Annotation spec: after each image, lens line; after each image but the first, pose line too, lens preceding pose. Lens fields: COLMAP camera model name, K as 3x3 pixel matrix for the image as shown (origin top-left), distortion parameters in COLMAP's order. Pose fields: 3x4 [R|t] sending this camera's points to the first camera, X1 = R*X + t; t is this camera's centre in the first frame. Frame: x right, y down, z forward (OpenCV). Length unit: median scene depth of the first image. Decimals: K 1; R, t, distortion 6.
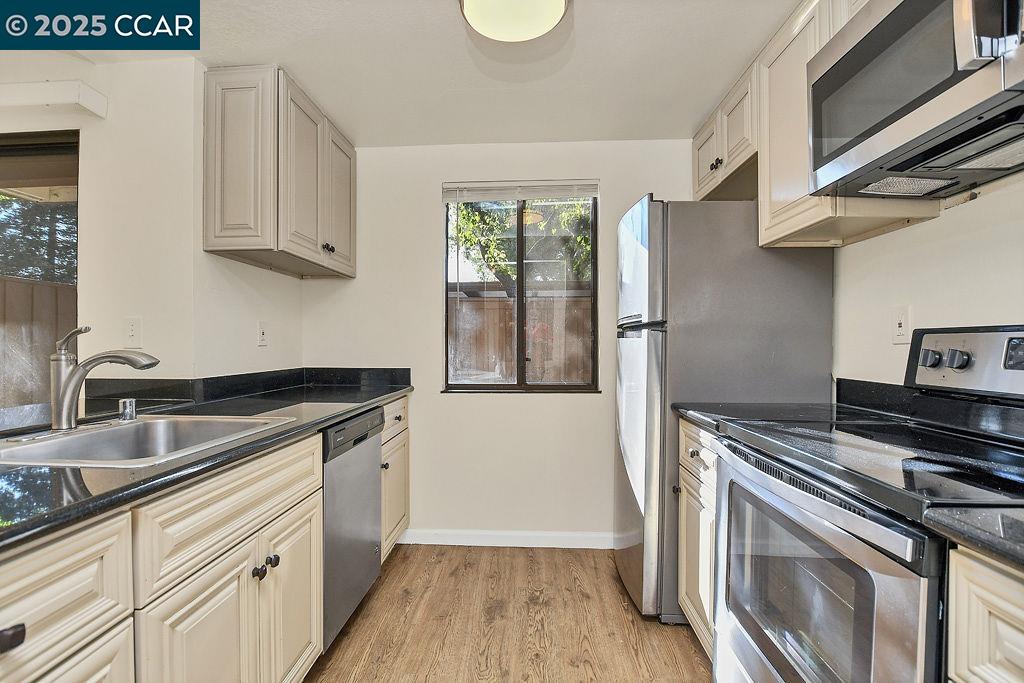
lens RADIAL K [[484.6, 0, 510.8], [0, 484.6, 349.6], [0, 0, 1]] dist [-0.022611, 0.000445]
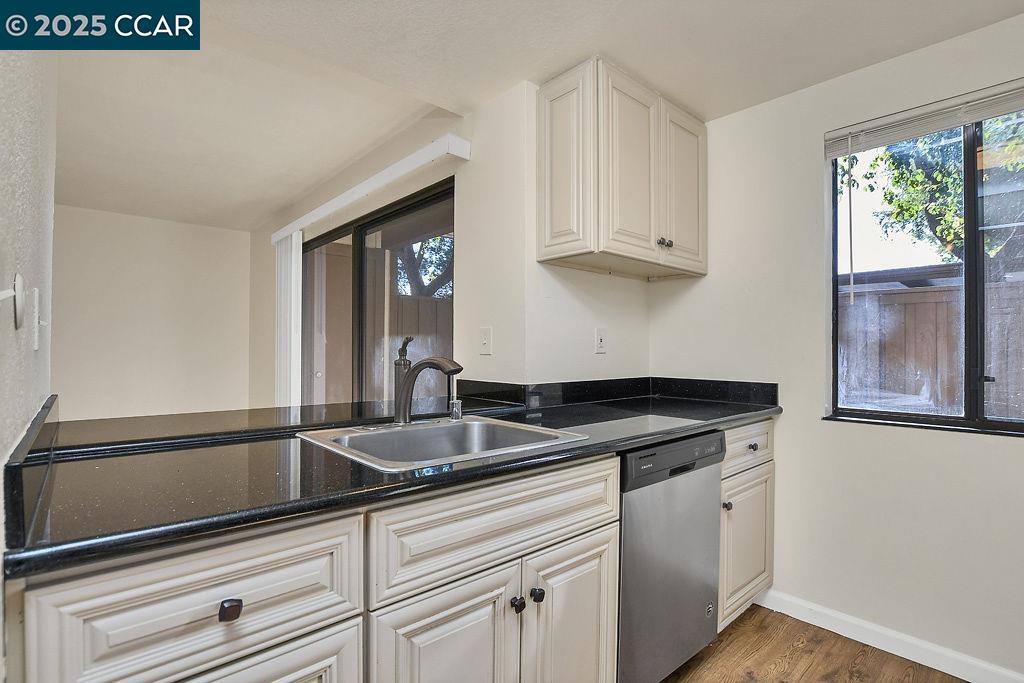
lens RADIAL K [[484.6, 0, 510.8], [0, 484.6, 349.6], [0, 0, 1]] dist [-0.022611, 0.000445]
pose [[0.688283, 0.004049, -0.725431, 0.083300], [-0.013121, 0.999890, -0.006868, -0.007234], [0.725324, 0.014245, 0.688261, 0.233314]]
